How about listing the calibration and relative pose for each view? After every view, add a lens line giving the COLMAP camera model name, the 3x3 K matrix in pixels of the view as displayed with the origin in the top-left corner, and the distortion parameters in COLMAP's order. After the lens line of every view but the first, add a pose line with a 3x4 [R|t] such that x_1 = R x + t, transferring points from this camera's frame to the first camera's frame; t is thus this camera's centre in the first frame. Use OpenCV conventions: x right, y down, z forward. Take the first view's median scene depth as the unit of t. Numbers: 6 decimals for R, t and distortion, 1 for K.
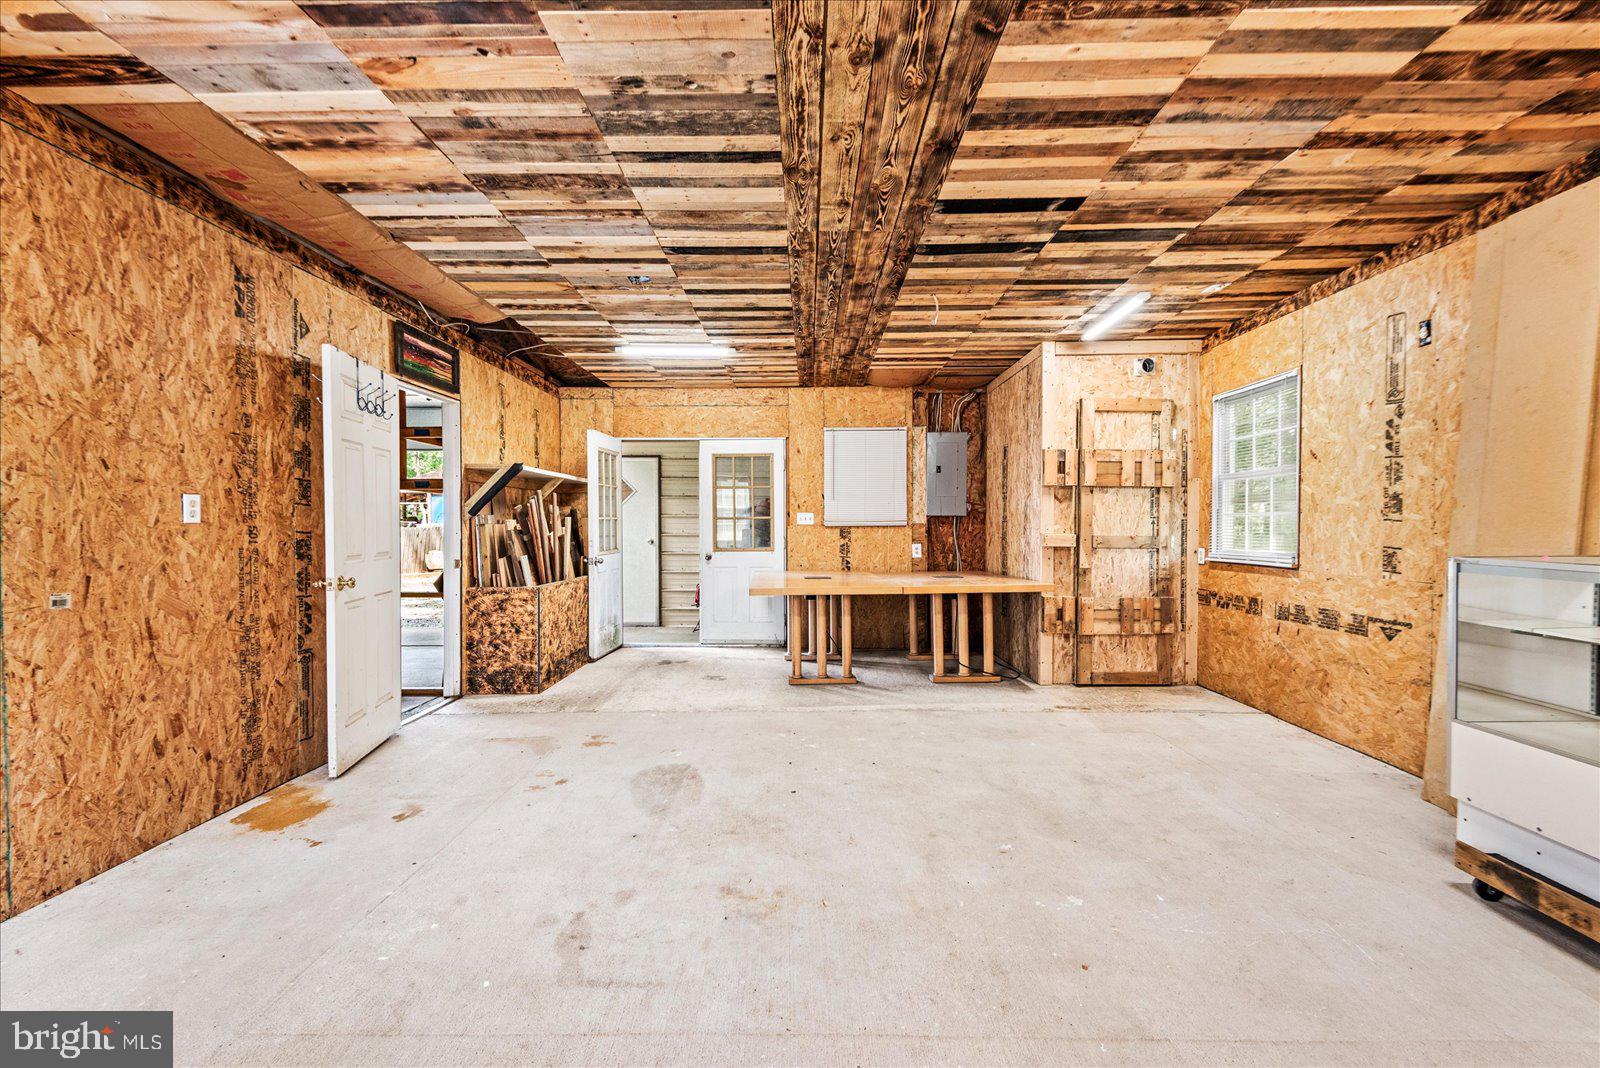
lens RADIAL K [[693.5, 0, 798.7], [0, 693.5, 542.8], [0, 0, 1]] dist [0.028180, -0.015934]
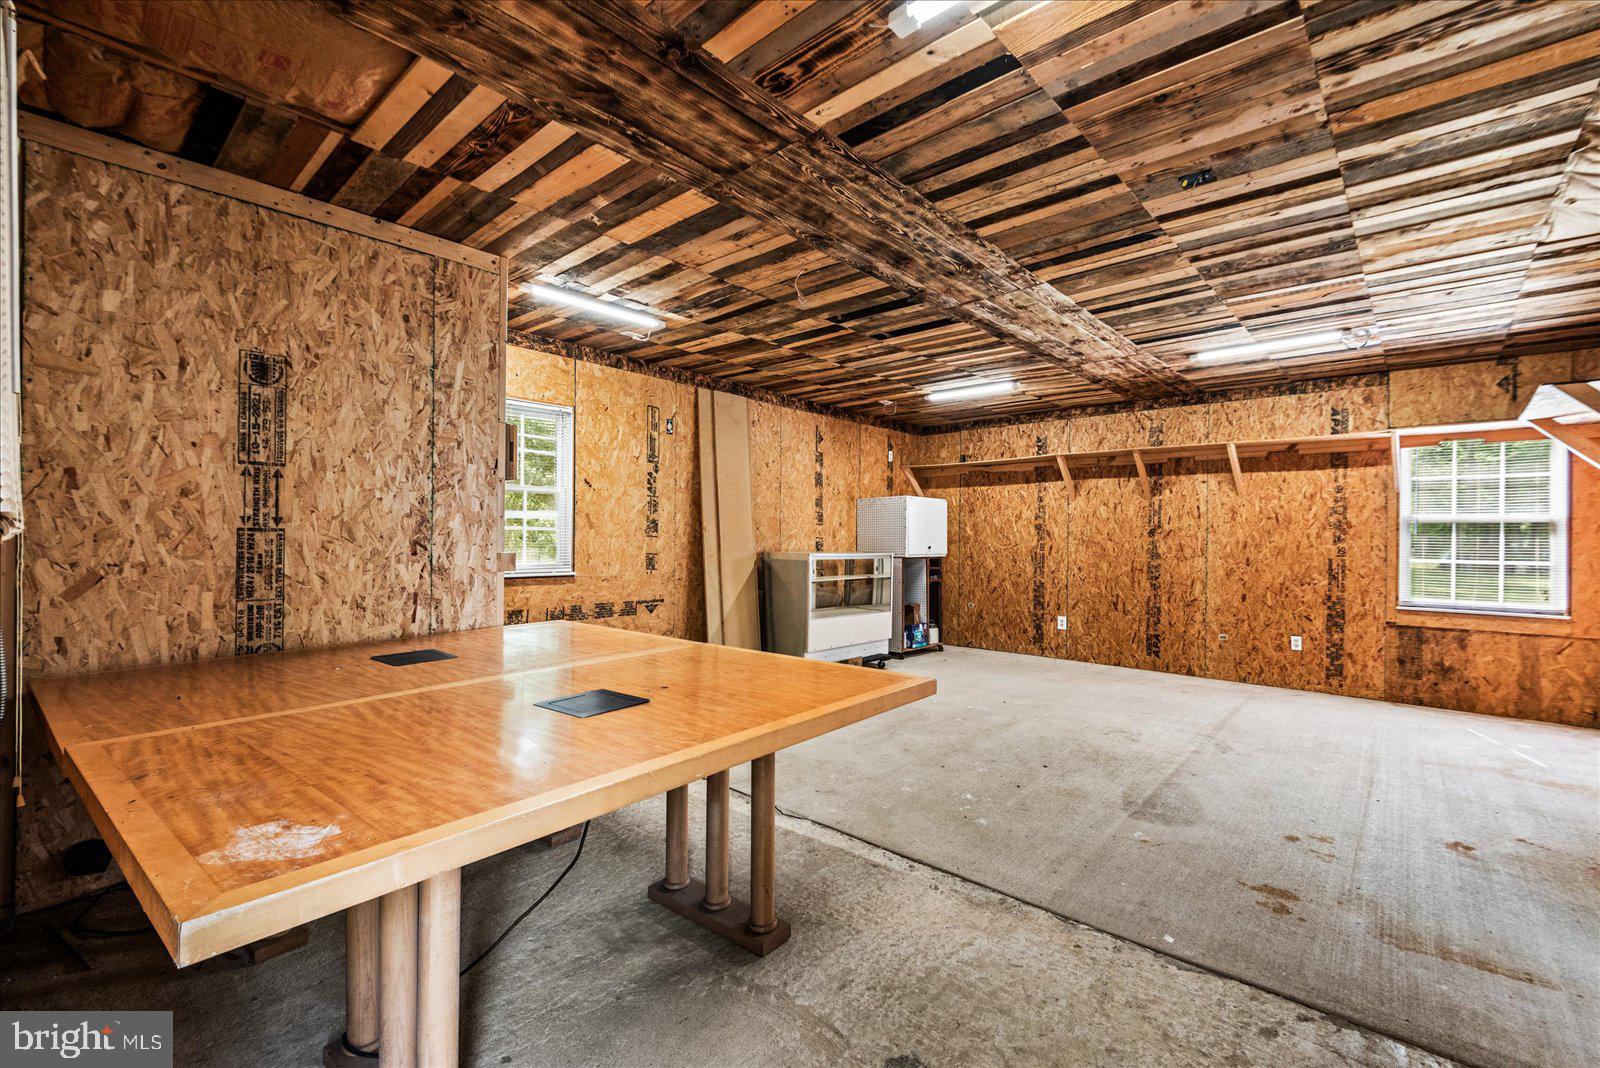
lens RADIAL K [[693.5, 0, 798.7], [0, 693.5, 542.8], [0, 0, 1]] dist [0.028180, -0.015934]
pose [[-0.753684, -0.008937, 0.657176, -0.432885], [0.010615, 0.999612, 0.025767, -0.055625], [-0.657151, 0.026396, -0.753296, 1.990379]]
